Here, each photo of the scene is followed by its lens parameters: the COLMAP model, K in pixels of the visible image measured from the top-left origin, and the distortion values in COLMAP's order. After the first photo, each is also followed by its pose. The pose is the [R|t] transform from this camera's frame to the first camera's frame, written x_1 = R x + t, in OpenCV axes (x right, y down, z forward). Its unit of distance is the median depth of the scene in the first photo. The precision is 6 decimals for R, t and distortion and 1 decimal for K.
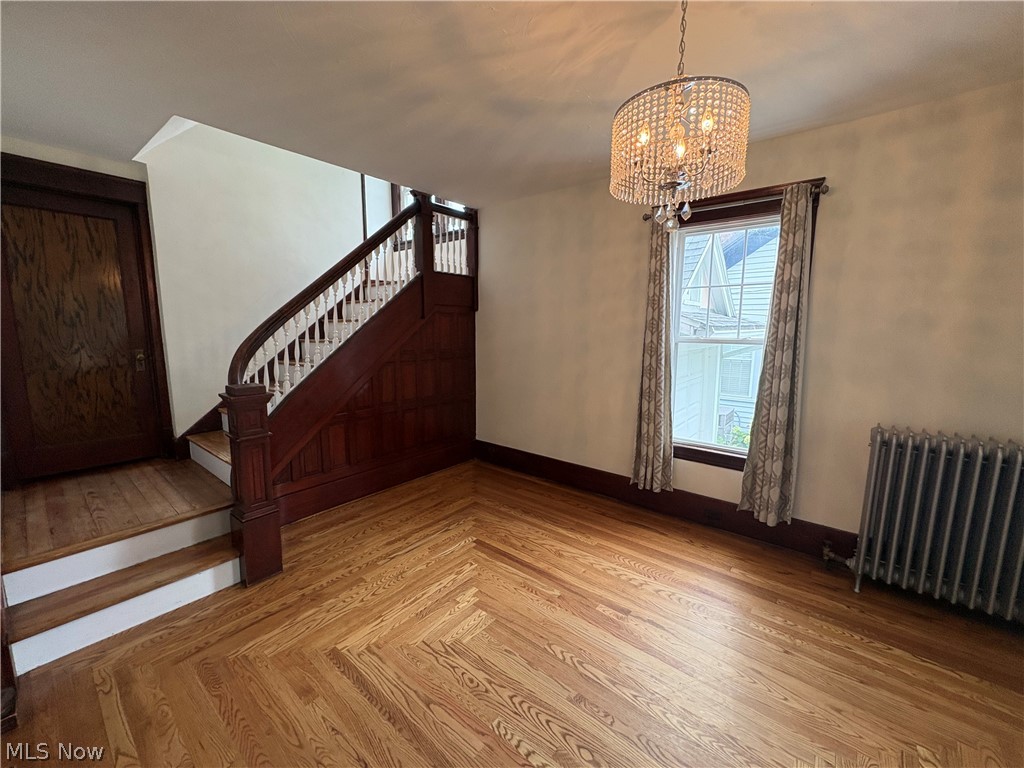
lens RADIAL K [[409.0, 0, 511.9], [0, 409.0, 384.9], [0, 0, 1]] dist [0.001210, -0.000393]
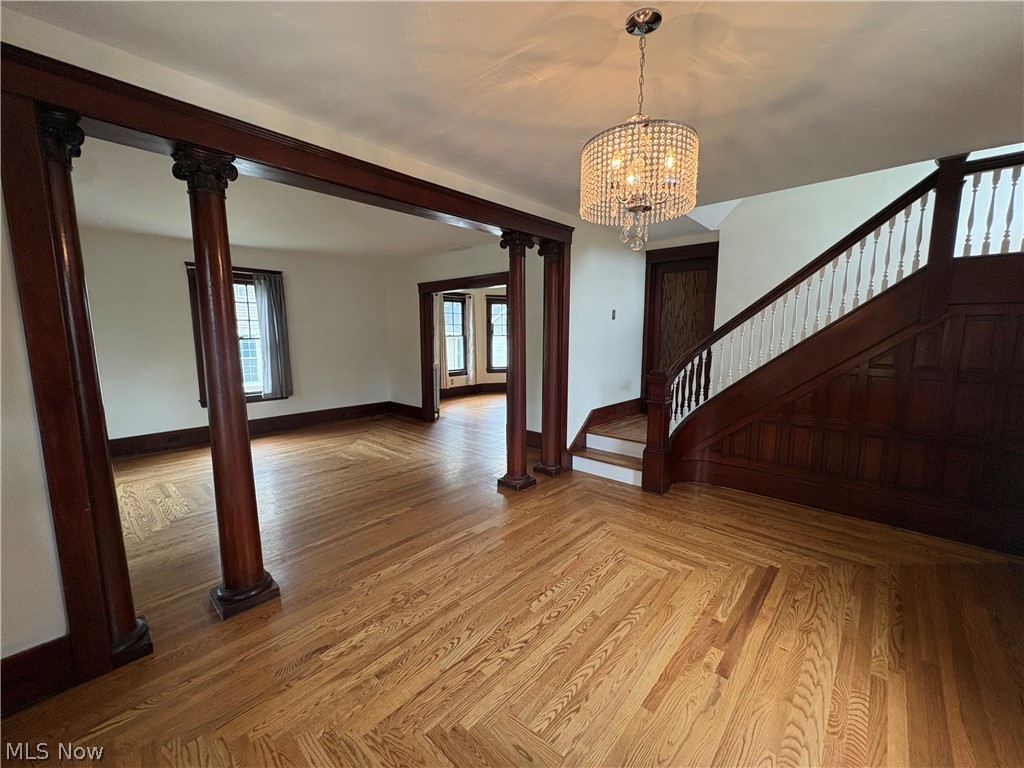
lens RADIAL K [[409.0, 0, 510.9], [0, 409.0, 386.2], [0, 0, 1]] dist [0.001210, -0.000393]
pose [[-0.057569, 0.126705, -0.990268, 0.812084], [-0.142040, 0.980783, 0.133749, -0.057470], [0.988185, 0.148357, -0.038465, 0.393161]]
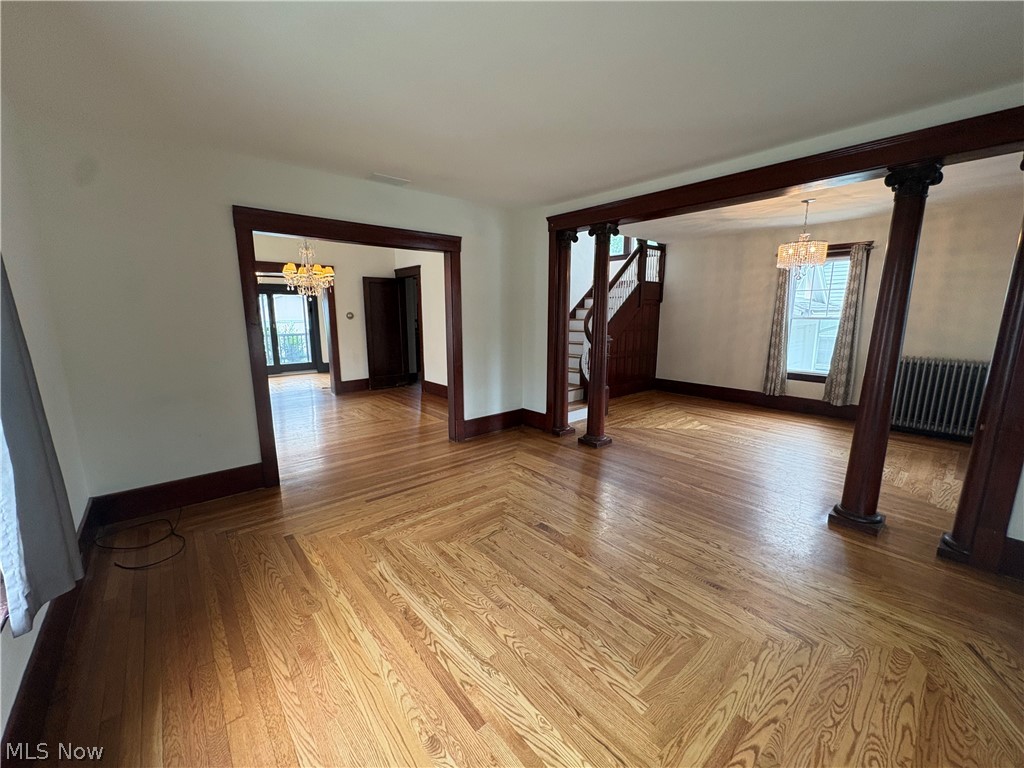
lens RADIAL K [[409.0, 0, 509.9], [0, 409.0, 385.1], [0, 0, 1]] dist [0.001210, -0.000393]
pose [[0.984073, 0.025919, -0.175866, -0.623298], [-0.019550, 0.999092, 0.037850, 0.178689], [0.176687, -0.033809, 0.983686, -1.281763]]
